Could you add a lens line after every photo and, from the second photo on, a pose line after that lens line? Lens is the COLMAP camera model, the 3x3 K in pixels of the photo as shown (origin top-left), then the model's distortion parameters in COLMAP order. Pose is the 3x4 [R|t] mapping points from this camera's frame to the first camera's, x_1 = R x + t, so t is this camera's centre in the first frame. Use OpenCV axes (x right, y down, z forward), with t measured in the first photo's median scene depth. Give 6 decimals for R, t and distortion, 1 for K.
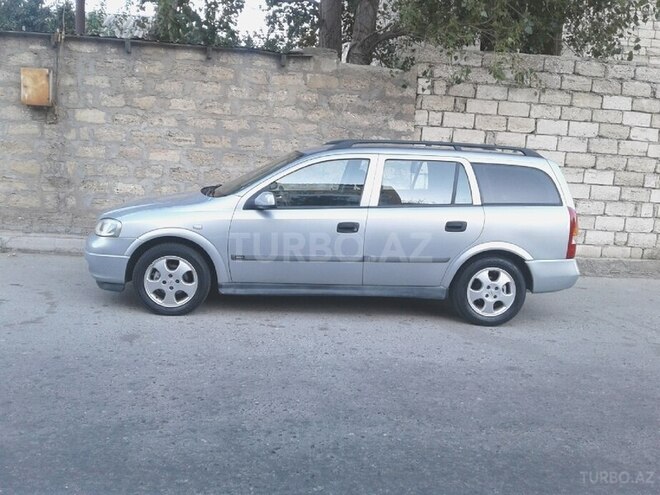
lens RADIAL K [[628.1, 0, 327.9], [0, 628.1, 264.2], [0, 0, 1]] dist [0.026400, 0.000000]
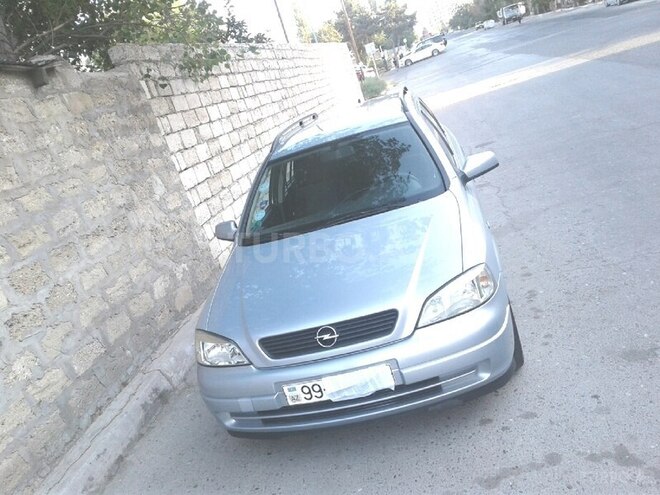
lens RADIAL K [[628.1, 0, 328.2], [0, 628.1, 246.0], [0, 0, 1]] dist [0.026400, 0.000000]
pose [[0.223265, -0.374134, 0.900098, -0.597421], [0.480319, 0.845745, 0.232400, -0.194477], [-0.848202, 0.380447, 0.368529, 0.603103]]
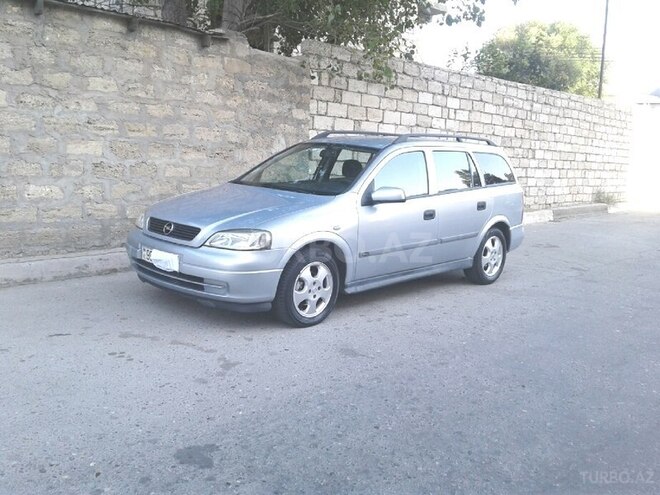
lens RADIAL K [[628.1, 0, 331.2], [0, 628.1, 250.5], [0, 0, 1]] dist [0.026400, 0.000000]
pose [[0.758597, -0.124536, 0.639548, -0.549828], [0.113511, 0.991814, 0.058490, -0.054253], [-0.641597, 0.028226, 0.766523, 0.187036]]
